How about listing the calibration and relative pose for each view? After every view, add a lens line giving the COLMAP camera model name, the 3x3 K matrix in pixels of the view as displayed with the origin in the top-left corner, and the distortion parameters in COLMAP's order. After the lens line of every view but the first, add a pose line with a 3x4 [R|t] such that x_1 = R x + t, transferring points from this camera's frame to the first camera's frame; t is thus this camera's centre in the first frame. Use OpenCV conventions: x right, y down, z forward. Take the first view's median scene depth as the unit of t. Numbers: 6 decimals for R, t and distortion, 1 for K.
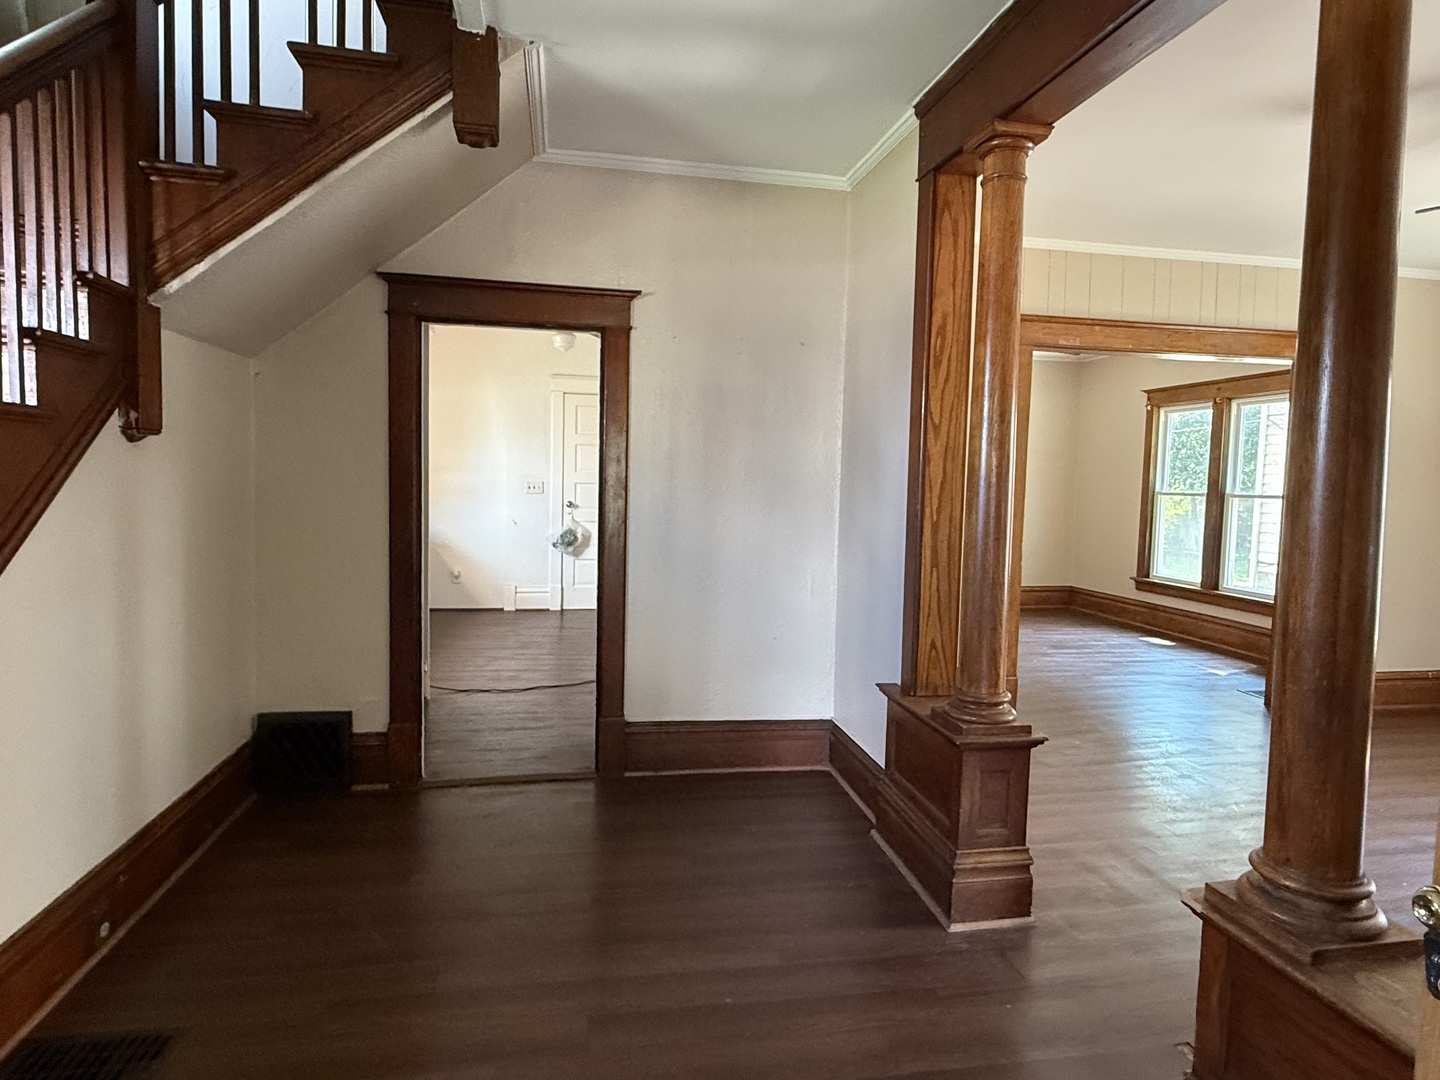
lens RADIAL K [[812.1, 0, 715.4], [0, 812.1, 537.3], [0, 0, 1]] dist [0.001265, 0.001276]
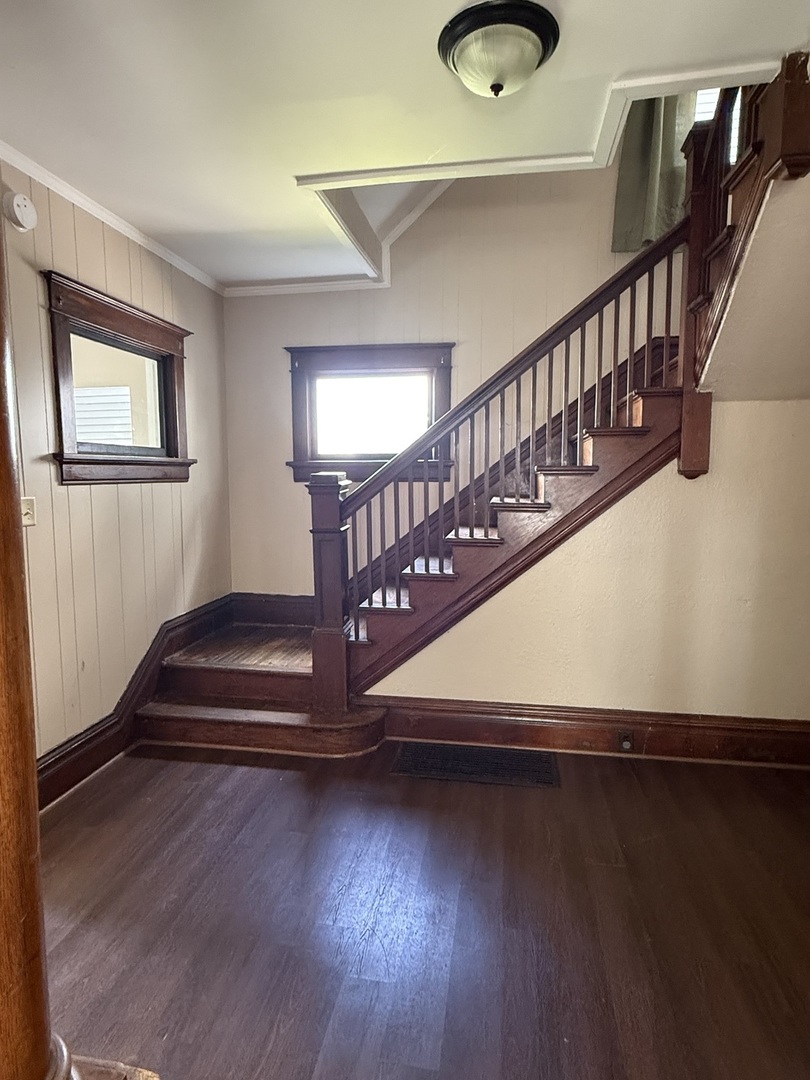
lens RADIAL K [[609.0, 0, 410.3], [0, 609.0, 537.1], [0, 0, 1]] dist [0.001265, 0.001276]
pose [[-0.343562, 0.068578, -0.936623, 0.526496], [-0.073225, 0.992338, 0.099517, -0.067448], [0.936271, 0.102774, -0.335908, 0.741958]]
